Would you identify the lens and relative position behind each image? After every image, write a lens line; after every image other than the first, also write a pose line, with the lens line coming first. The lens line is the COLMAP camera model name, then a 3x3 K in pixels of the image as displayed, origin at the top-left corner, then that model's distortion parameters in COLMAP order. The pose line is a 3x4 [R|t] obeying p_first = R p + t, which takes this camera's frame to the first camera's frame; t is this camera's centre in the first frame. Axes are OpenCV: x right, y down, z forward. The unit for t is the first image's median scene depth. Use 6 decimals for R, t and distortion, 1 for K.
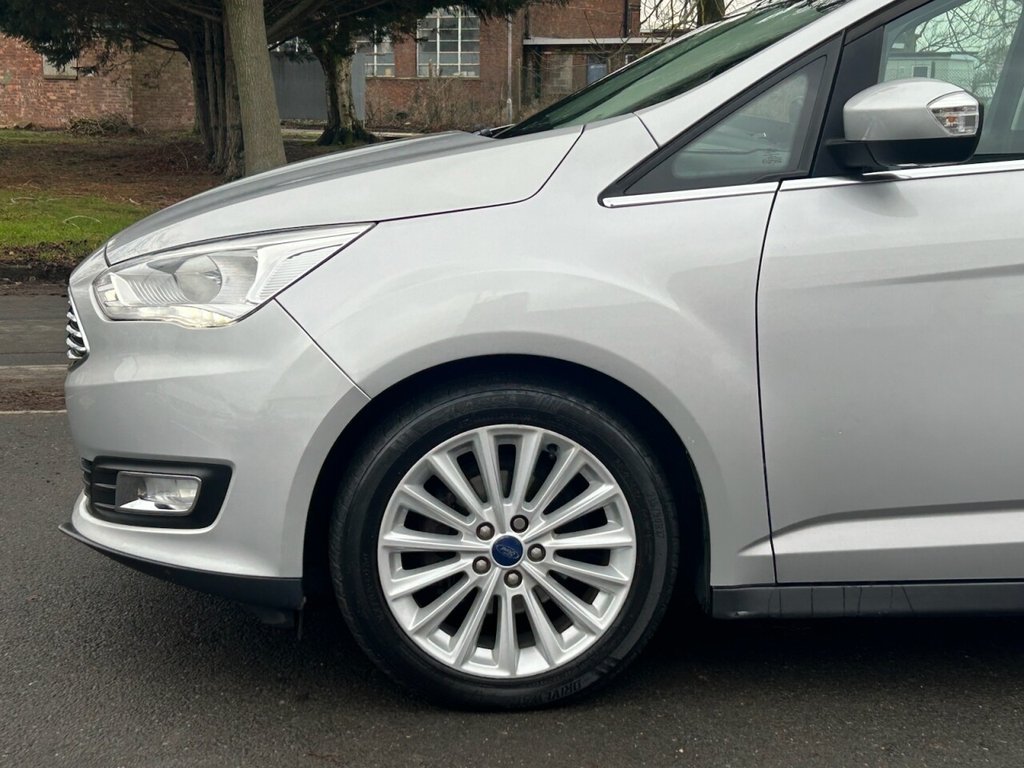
lens RADIAL K [[1676.5, 0, 512.0], [0, 1676.5, 384.0], [0, 0, 1]] dist [0.207992, -0.694459]
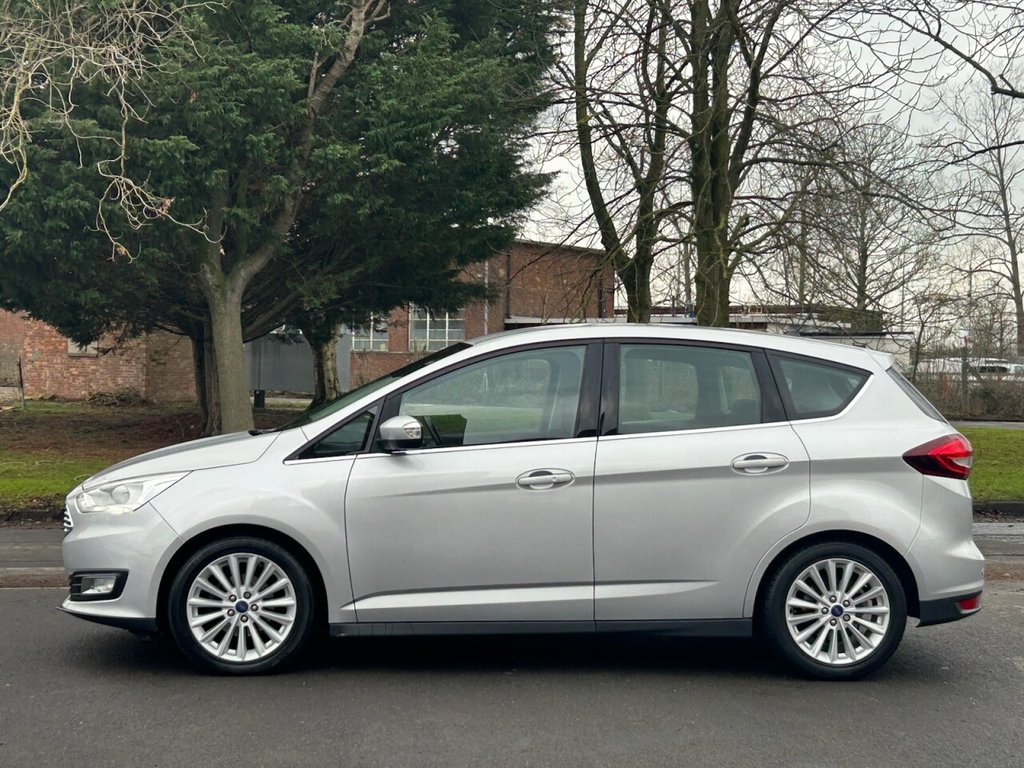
lens RADIAL K [[1665.9, 0, 513.2], [0, 1665.9, 399.9], [0, 0, 1]] dist [0.243396, -0.926631]
pose [[0.999959, 0.005100, -0.007418, 0.391828], [-0.006129, 0.989259, -0.146047, 0.150985], [0.006594, 0.146087, 0.989250, -1.385839]]
